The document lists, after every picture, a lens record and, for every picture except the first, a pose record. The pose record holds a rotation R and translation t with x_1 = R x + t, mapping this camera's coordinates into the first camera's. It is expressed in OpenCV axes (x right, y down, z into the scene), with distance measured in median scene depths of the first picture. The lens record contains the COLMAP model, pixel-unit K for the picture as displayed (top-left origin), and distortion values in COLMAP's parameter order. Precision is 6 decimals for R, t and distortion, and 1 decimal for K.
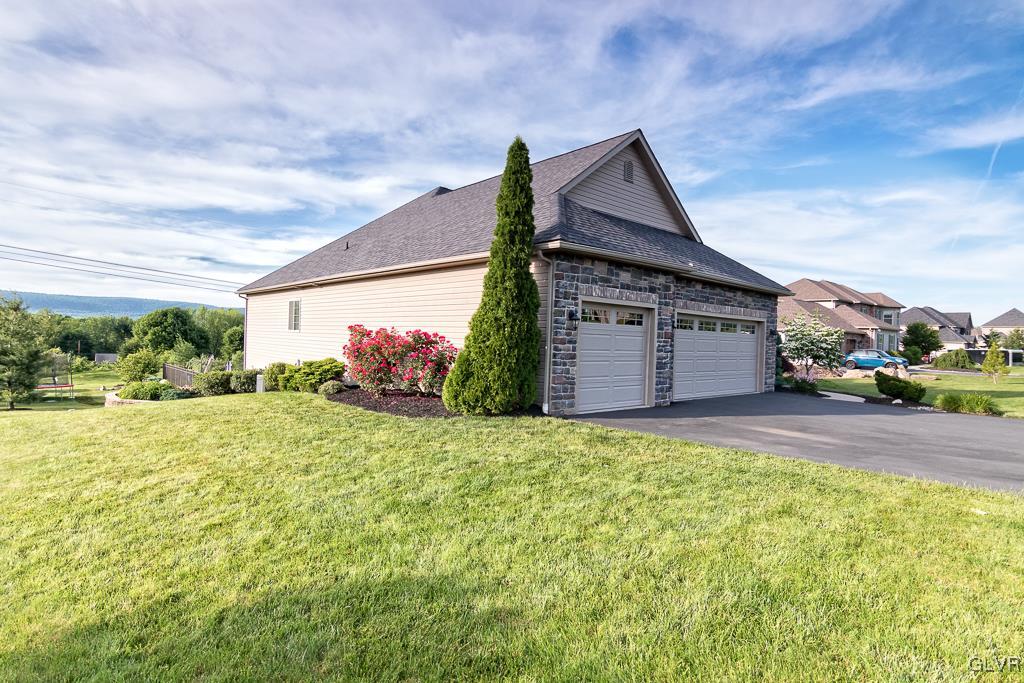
lens RADIAL K [[540.4, 0, 512.0], [0, 540.4, 341.5], [0, 0, 1]] dist [0.005611, 0.001573]
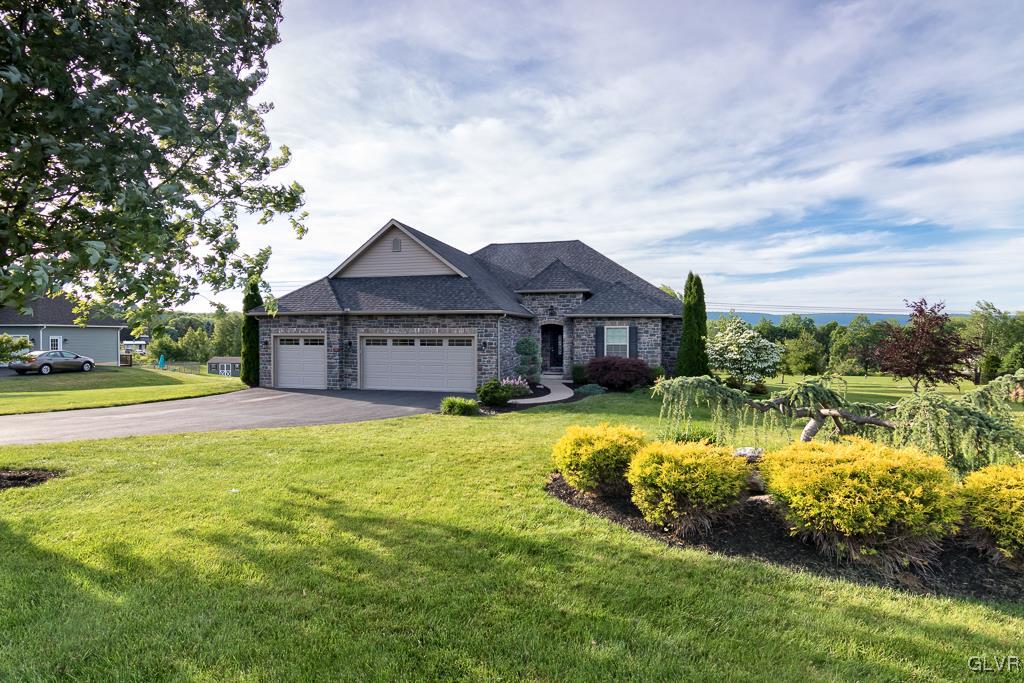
lens RADIAL K [[515.1, 0, 511.7], [0, 515.1, 335.9], [0, 0, 1]] dist [-0.002893, 0.000610]
pose [[0.566508, -0.027915, -0.823583, 0.298384], [0.014416, 0.999609, -0.023965, -0.001304], [0.823930, 0.001703, 0.566689, 0.076272]]
